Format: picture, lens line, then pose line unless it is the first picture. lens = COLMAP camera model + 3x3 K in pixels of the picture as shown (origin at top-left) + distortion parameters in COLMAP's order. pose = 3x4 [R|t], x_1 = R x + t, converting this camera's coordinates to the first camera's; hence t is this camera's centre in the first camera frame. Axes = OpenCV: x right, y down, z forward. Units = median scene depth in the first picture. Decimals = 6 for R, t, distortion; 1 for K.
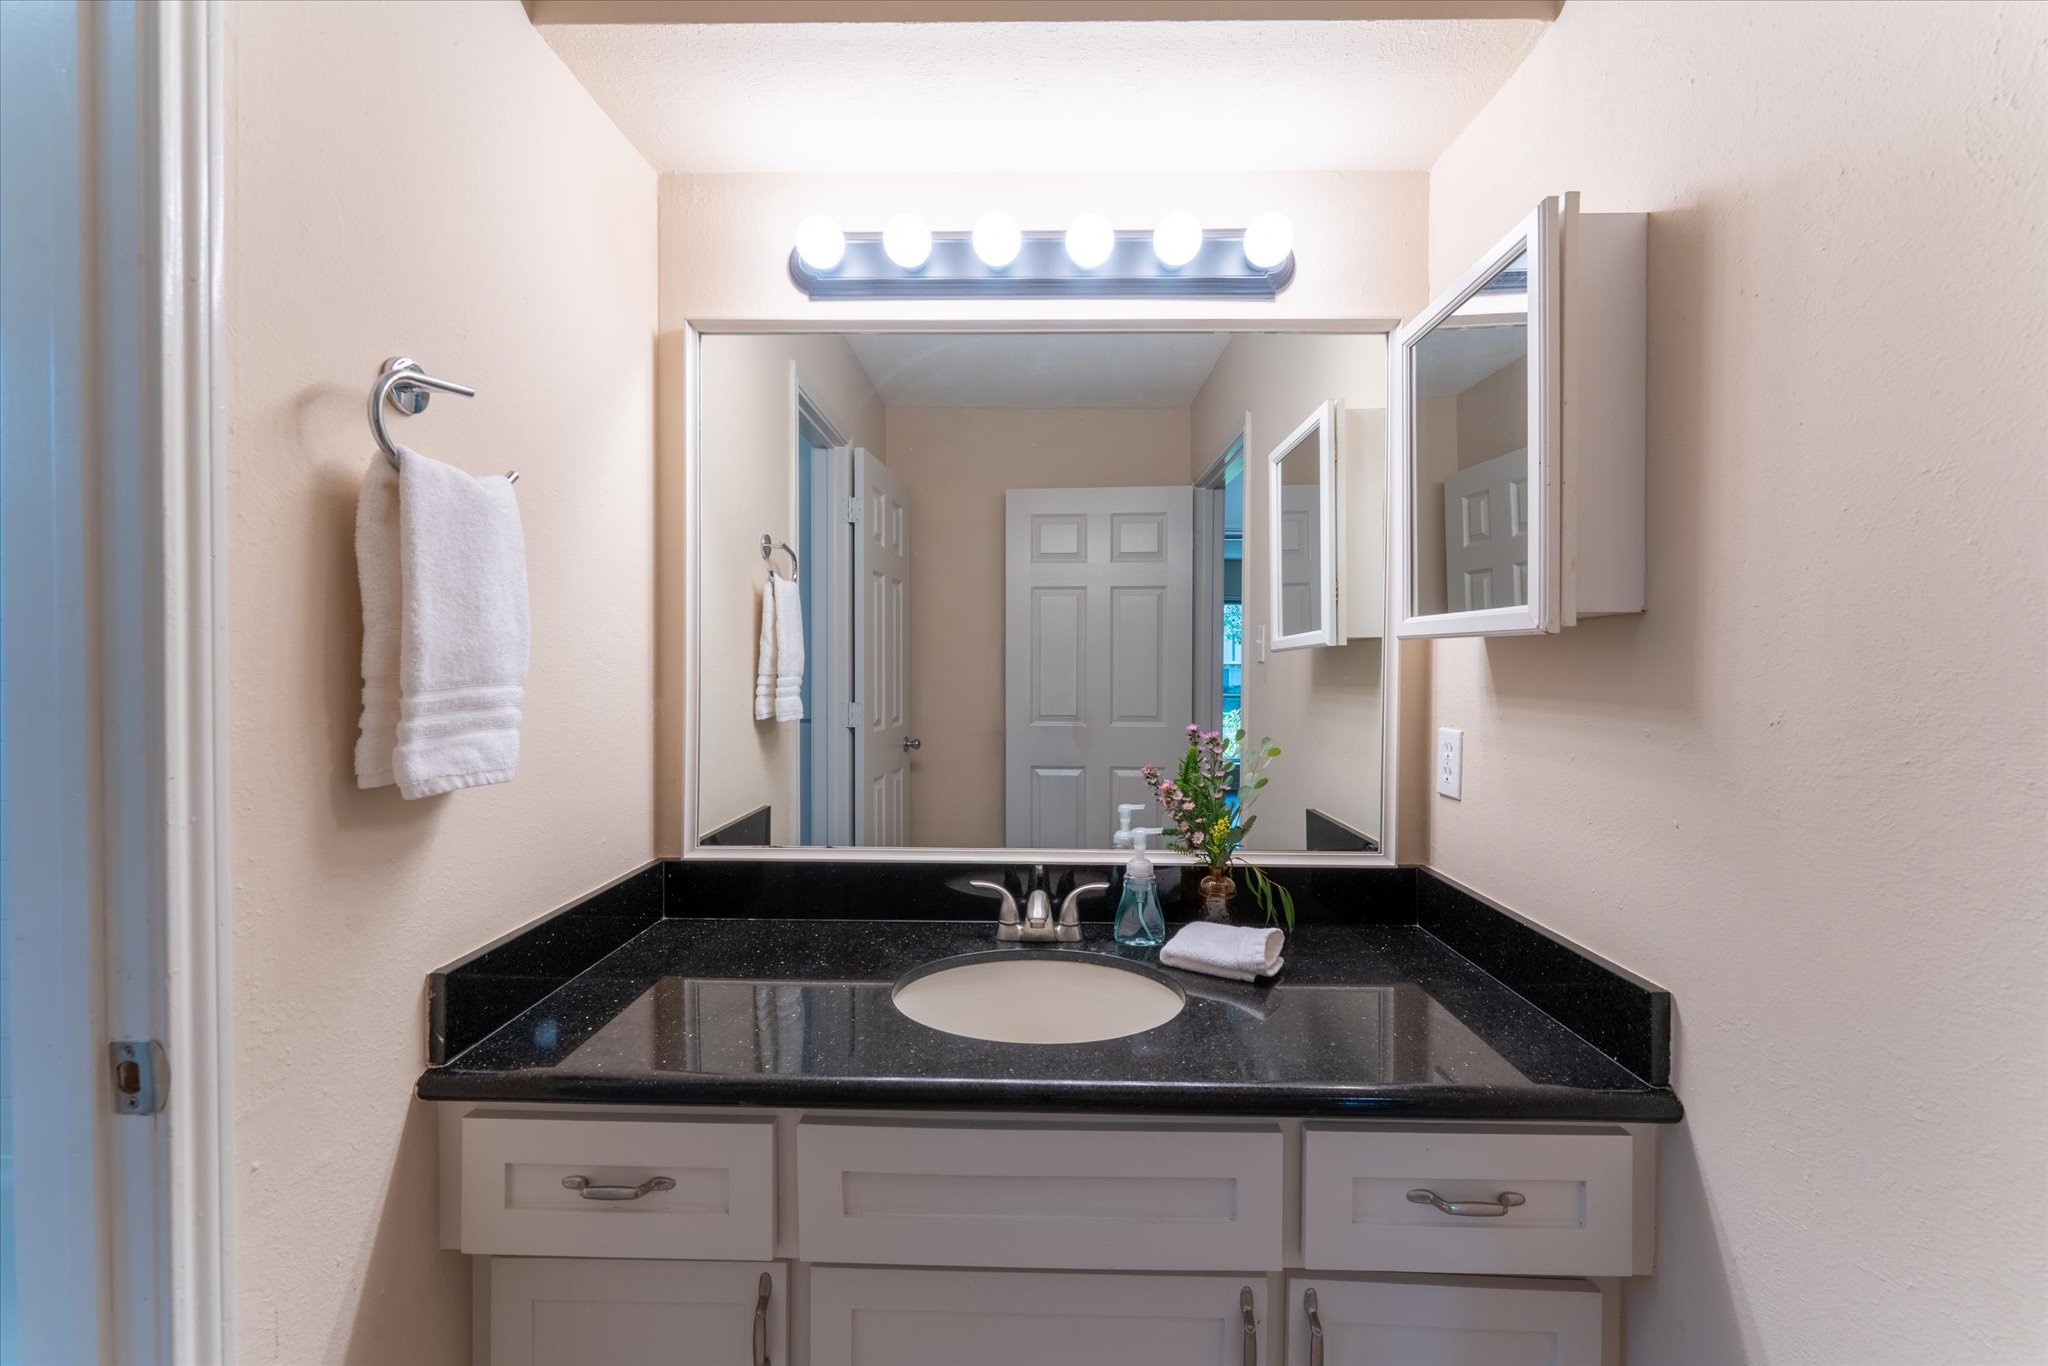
lens RADIAL K [[820.7, 0, 1025.1], [0, 820.7, 675.4], [0, 0, 1]] dist [0.001158, -0.001651]
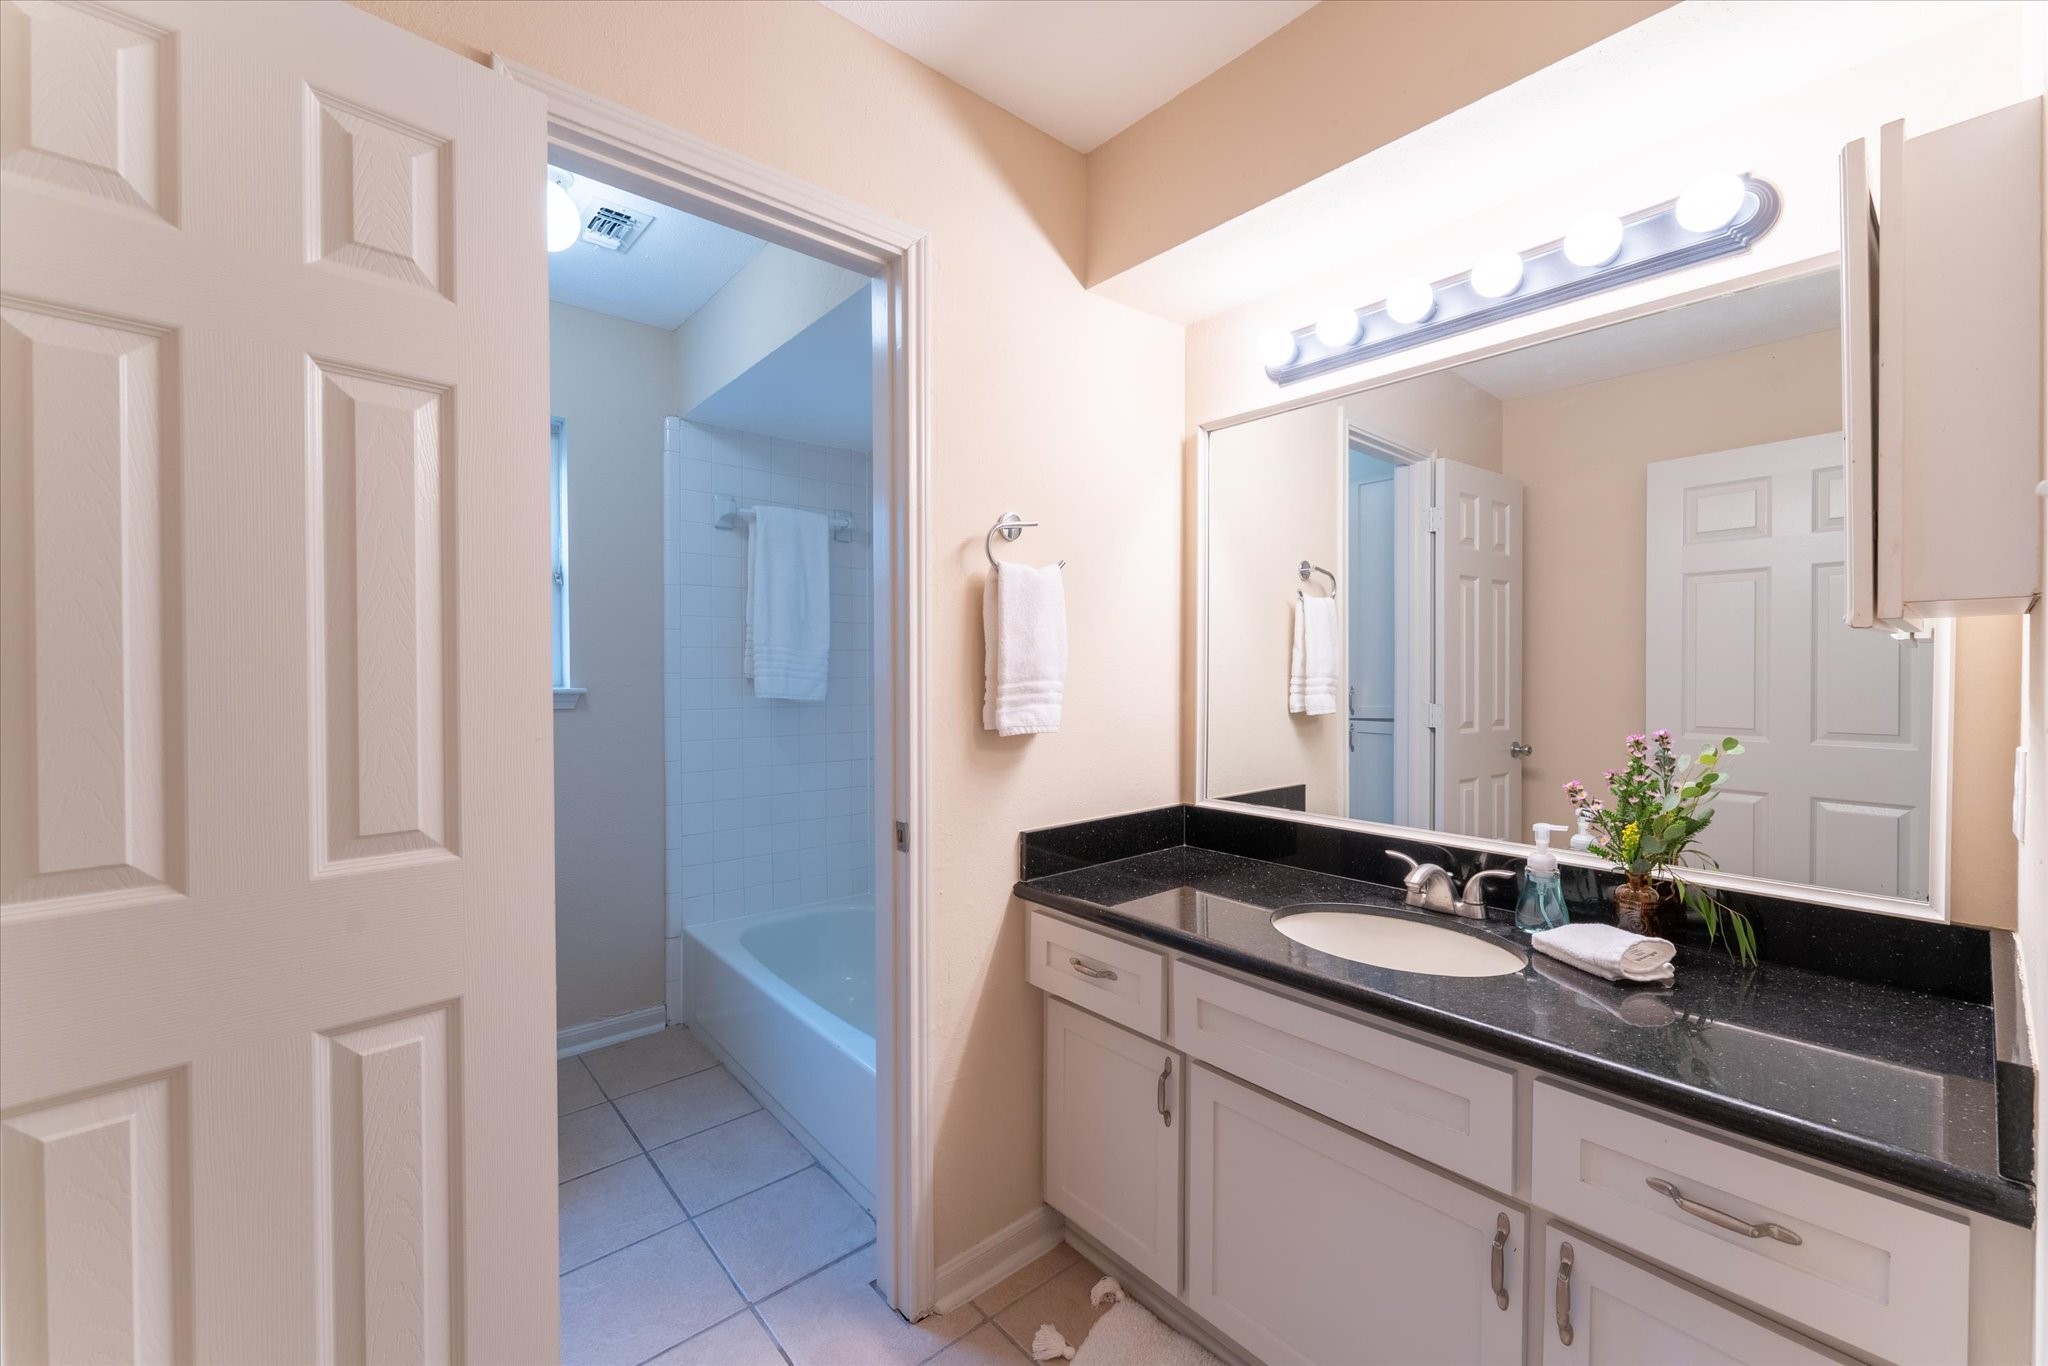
lens RADIAL K [[820.7, 0, 1025.6], [0, 820.7, 675.4], [0, 0, 1]] dist [0.001158, -0.001651]
pose [[0.668505, 0.000169, -0.743708, 0.475691], [-0.003811, 0.999988, -0.003198, 0.004738], [0.743698, 0.004972, 0.668497, -0.180939]]
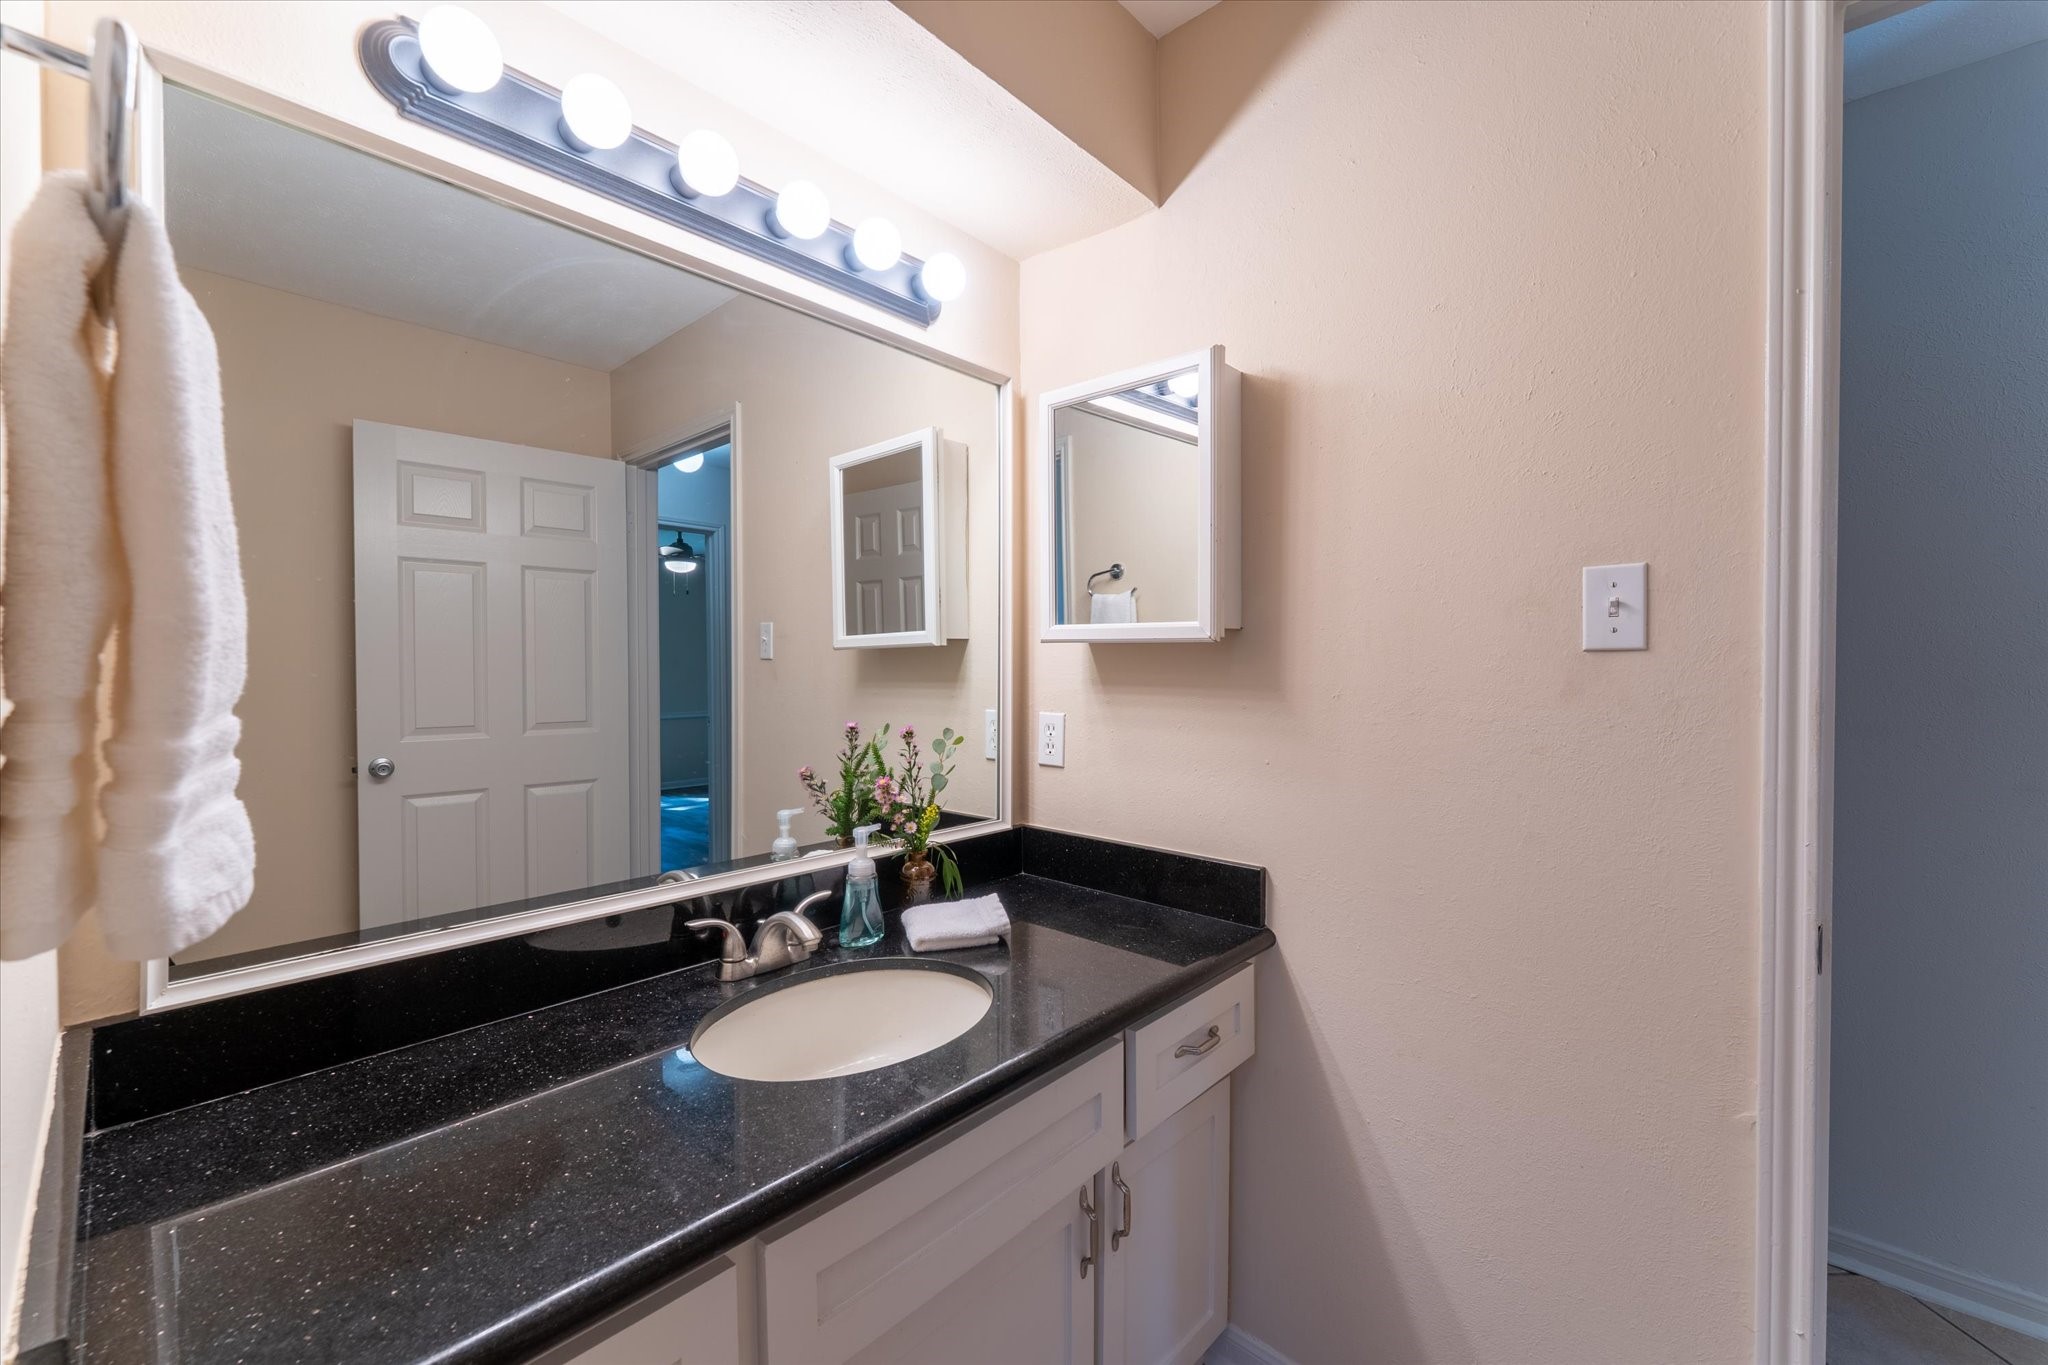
lens RADIAL K [[820.7, 0, 1028.5], [0, 820.7, 672.3], [0, 0, 1]] dist [0.001158, -0.001651]
pose [[0.656371, -0.010479, 0.754365, -0.473899], [0.009274, 0.999940, 0.005821, -0.004939], [-0.754381, 0.003175, 0.656429, 0.196150]]
